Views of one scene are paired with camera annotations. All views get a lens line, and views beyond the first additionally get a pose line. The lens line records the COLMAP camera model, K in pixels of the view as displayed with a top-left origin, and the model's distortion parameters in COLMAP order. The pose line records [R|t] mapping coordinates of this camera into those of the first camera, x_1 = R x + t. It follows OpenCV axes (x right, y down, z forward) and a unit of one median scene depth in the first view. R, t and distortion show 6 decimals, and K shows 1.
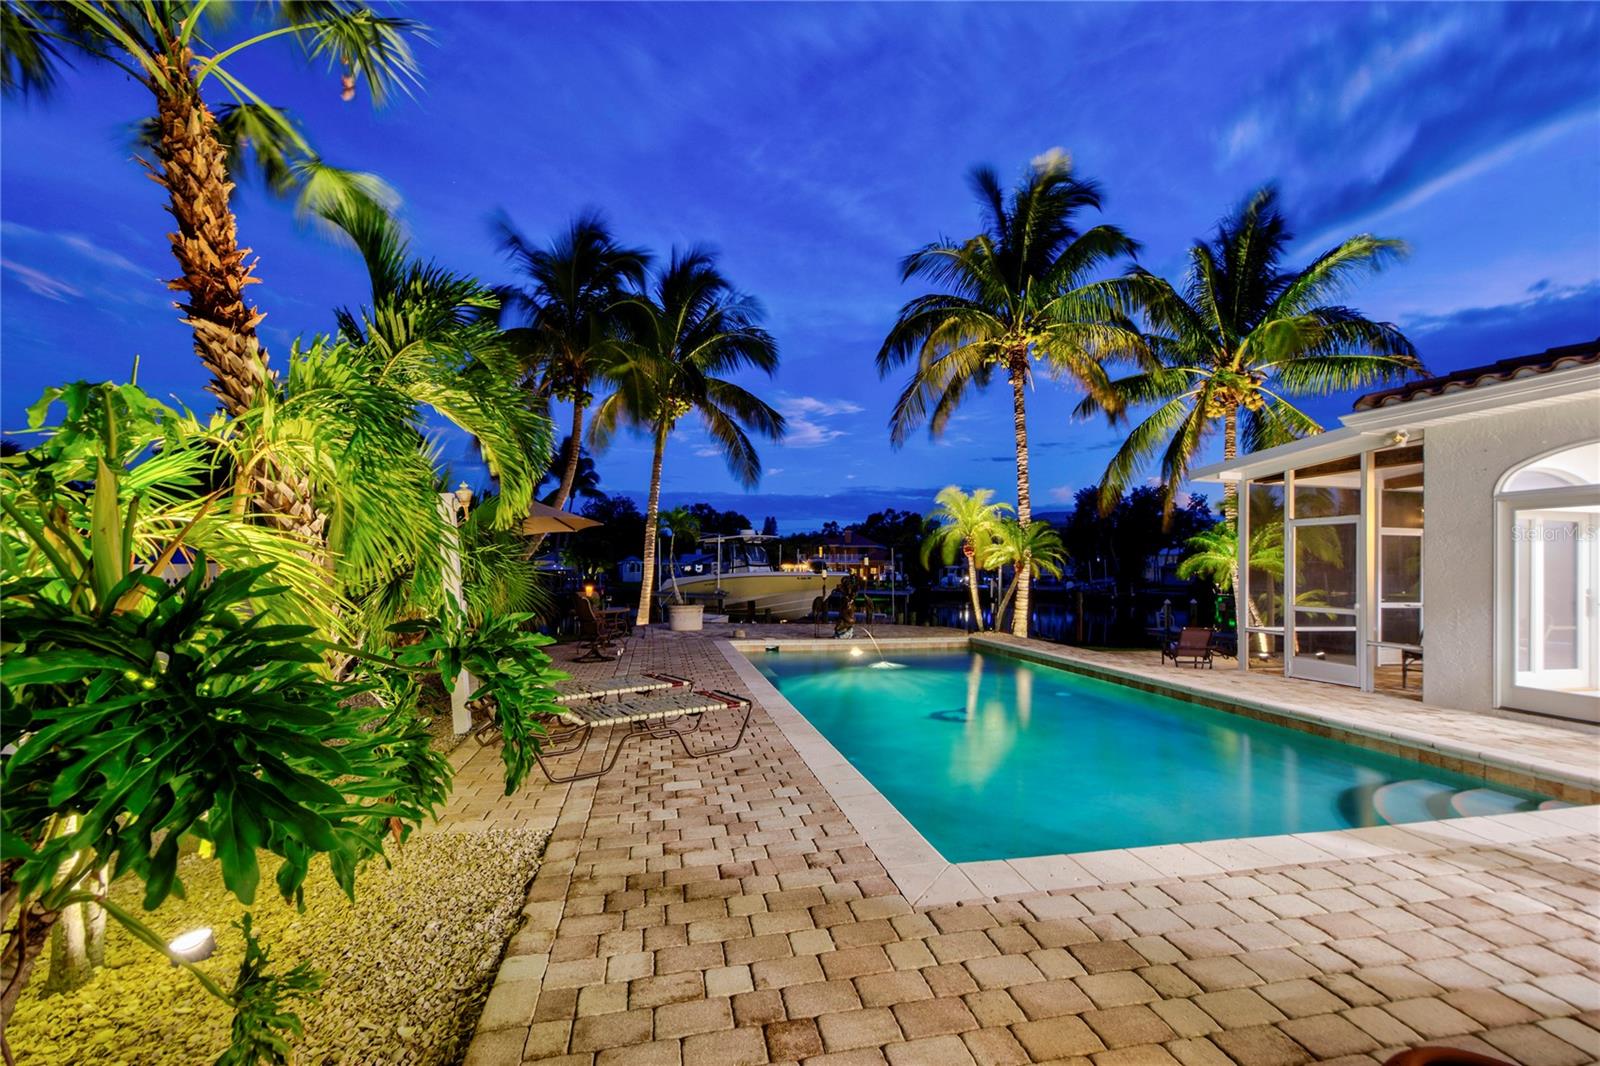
lens RADIAL K [[689.6, 0, 803.3], [0, 689.6, 559.0], [0, 0, 1]] dist [0.003155, 0.000184]
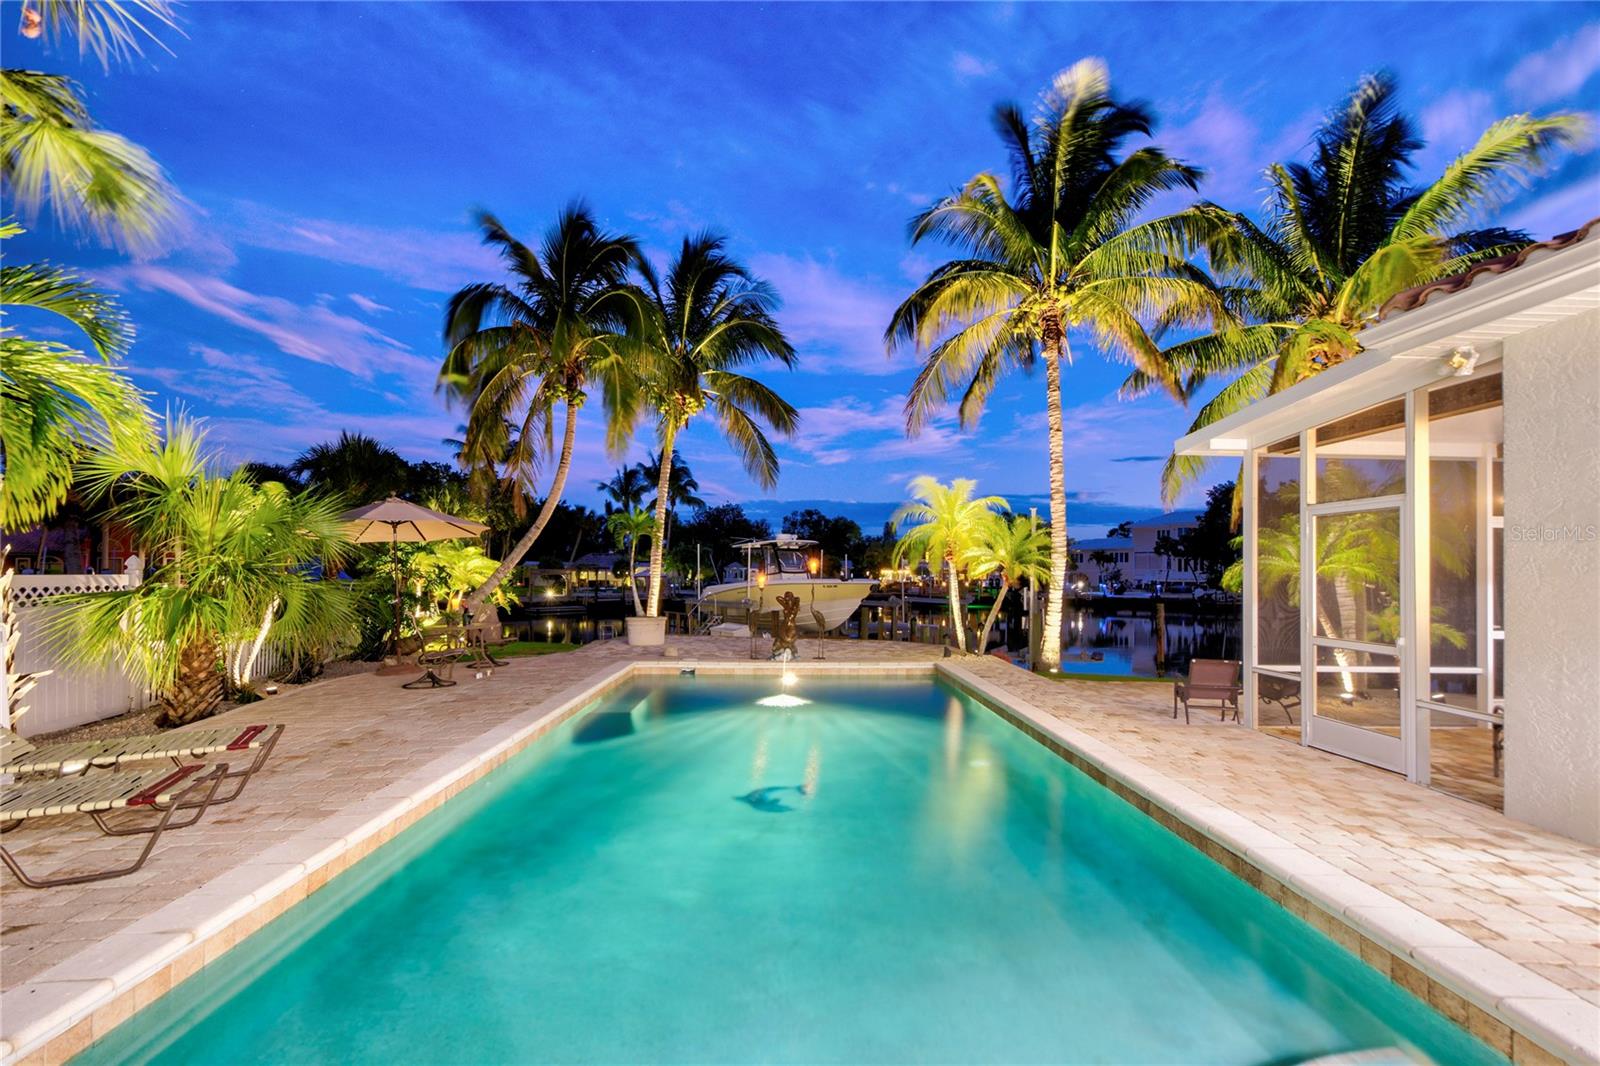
lens RADIAL K [[689.6, 0, 803.3], [0, 689.6, 559.0], [0, 0, 1]] dist [0.003155, 0.000184]
pose [[0.984244, -0.005734, -0.176725, 0.167503], [0.004234, 0.999952, -0.008860, -0.000971], [0.176768, 0.007972, 0.984220, 0.129634]]
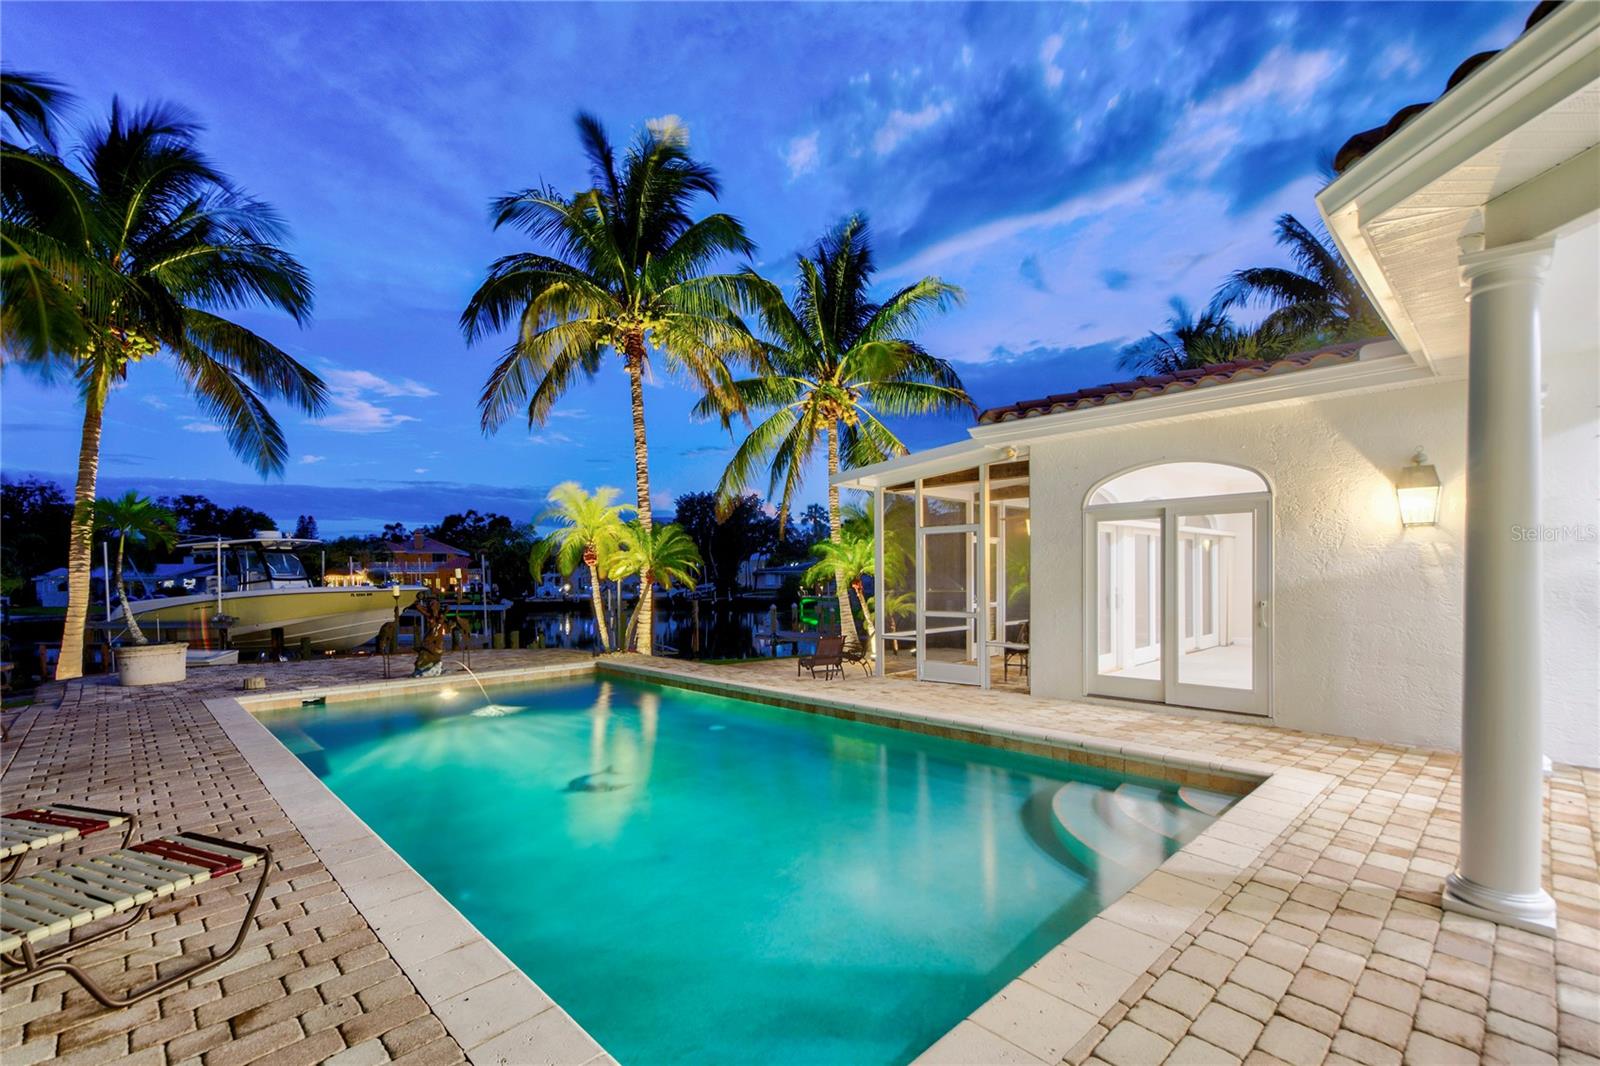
lens RADIAL K [[718.6, 0, 801.5], [0, 718.6, 579.9], [0, 0, 1]] dist [0.003819, -0.000263]
pose [[0.850455, -0.023186, 0.525536, -0.003787], [0.012552, 0.999638, 0.023790, -0.003039], [-0.525898, -0.013635, 0.850439, 0.087671]]
